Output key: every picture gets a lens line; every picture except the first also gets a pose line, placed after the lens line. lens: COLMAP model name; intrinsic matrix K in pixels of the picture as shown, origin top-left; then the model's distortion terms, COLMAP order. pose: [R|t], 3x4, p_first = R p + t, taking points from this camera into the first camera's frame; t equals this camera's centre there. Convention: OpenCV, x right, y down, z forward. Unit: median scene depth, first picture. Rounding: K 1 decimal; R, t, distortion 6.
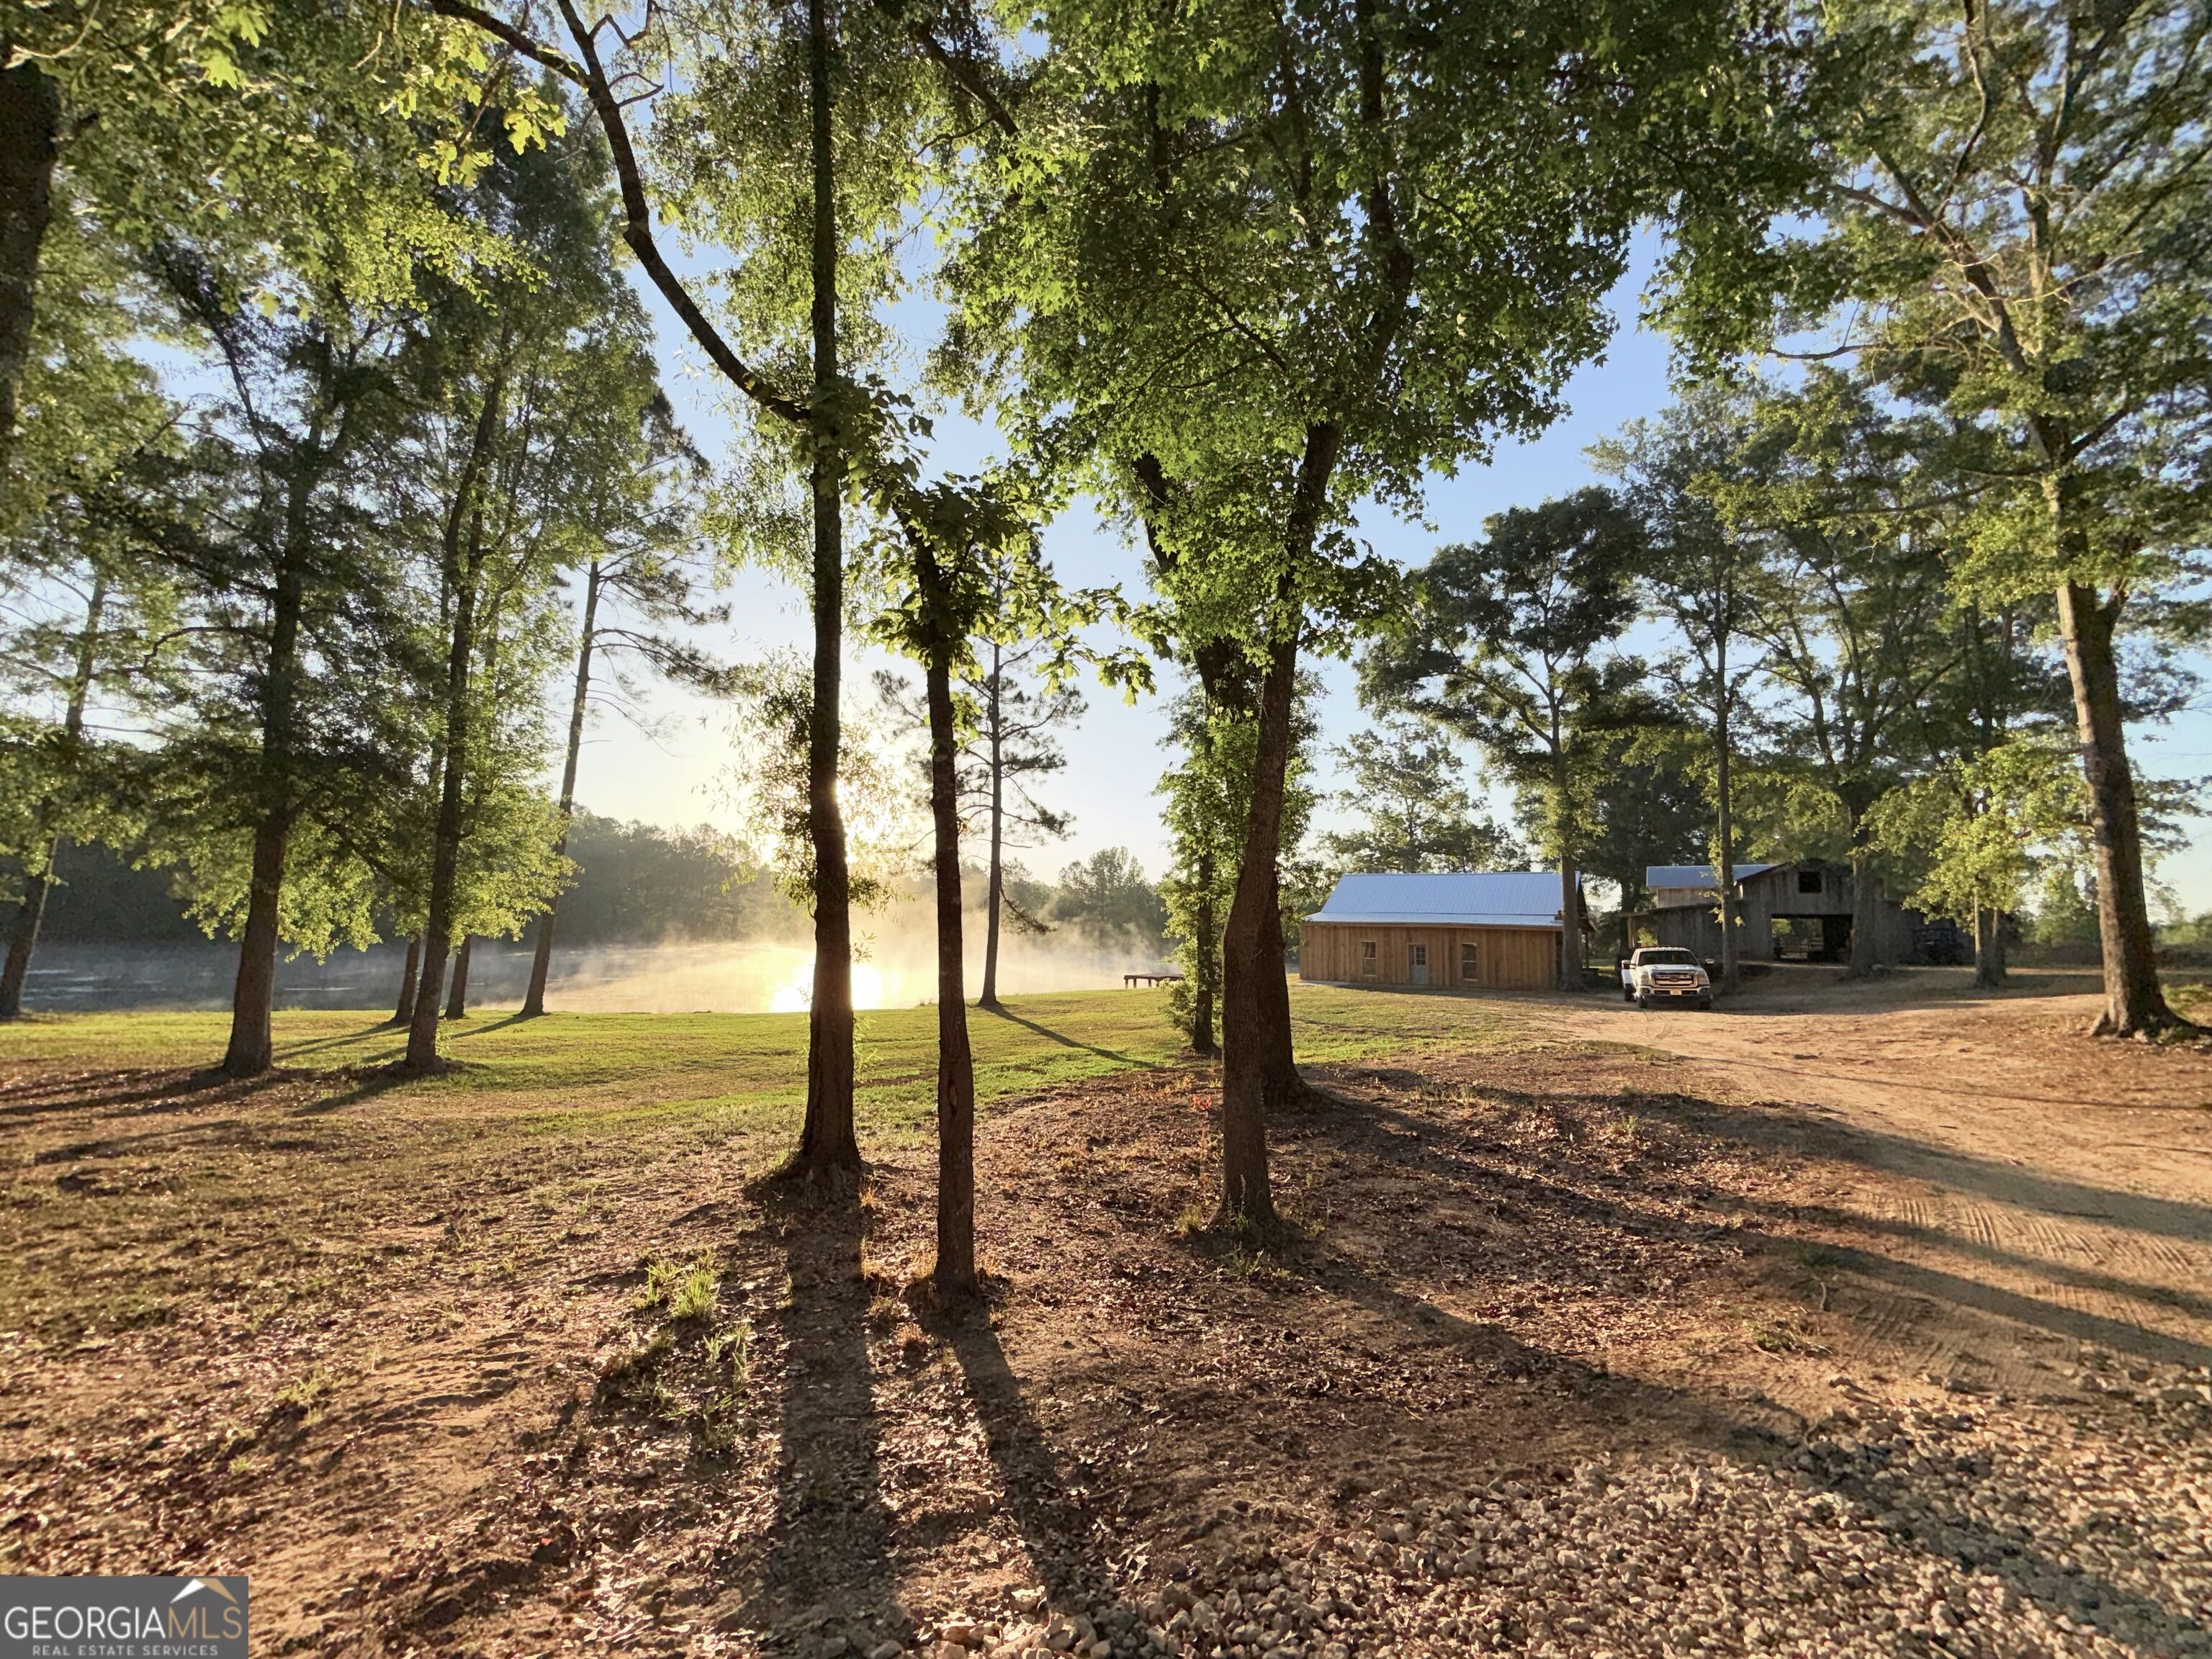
lens RADIAL K [[893.3, 0, 1106.0], [0, 893.3, 829.5], [0, 0, 1]] dist [0.000877, 0.000316]
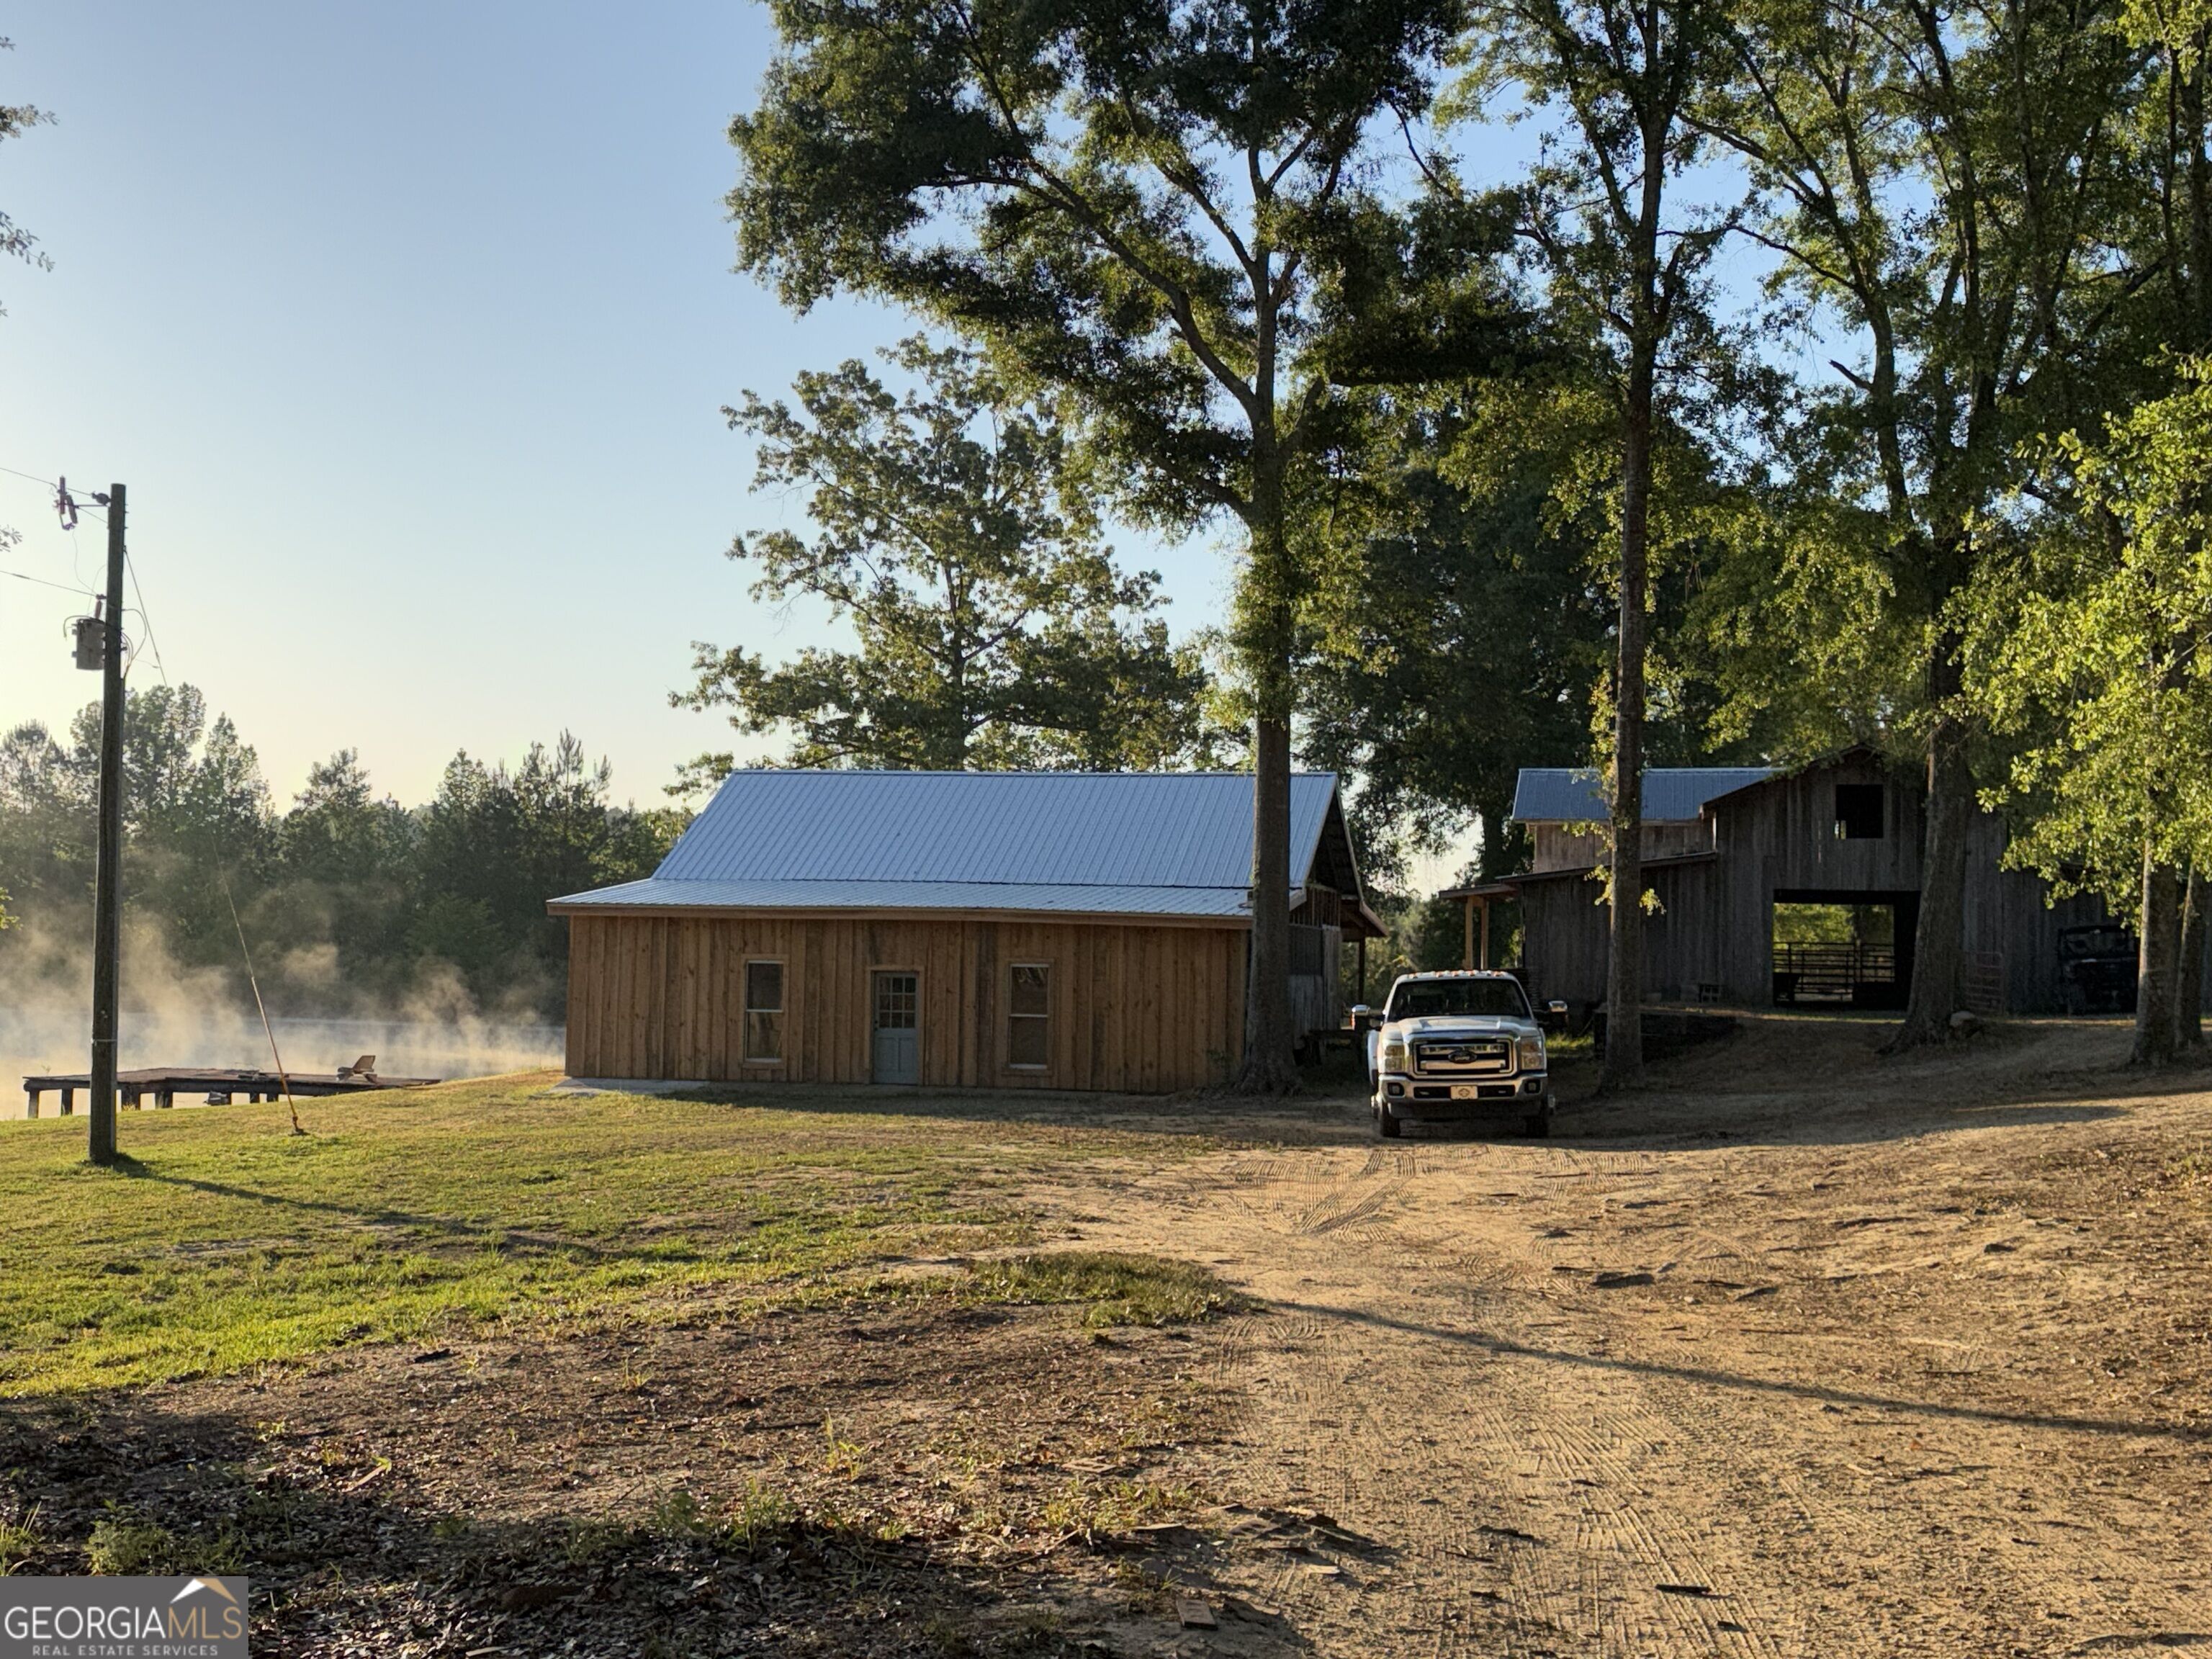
lens RADIAL K [[2484.3, 0, 1106.0], [0, 2484.3, 829.5], [0, 0, 1]] dist [0.262036, -0.702741]
pose [[0.938470, 0.013639, 0.345092, 0.098204], [-0.037080, 0.997423, 0.061417, 0.012339], [-0.343365, -0.070434, 0.936557, 0.068719]]
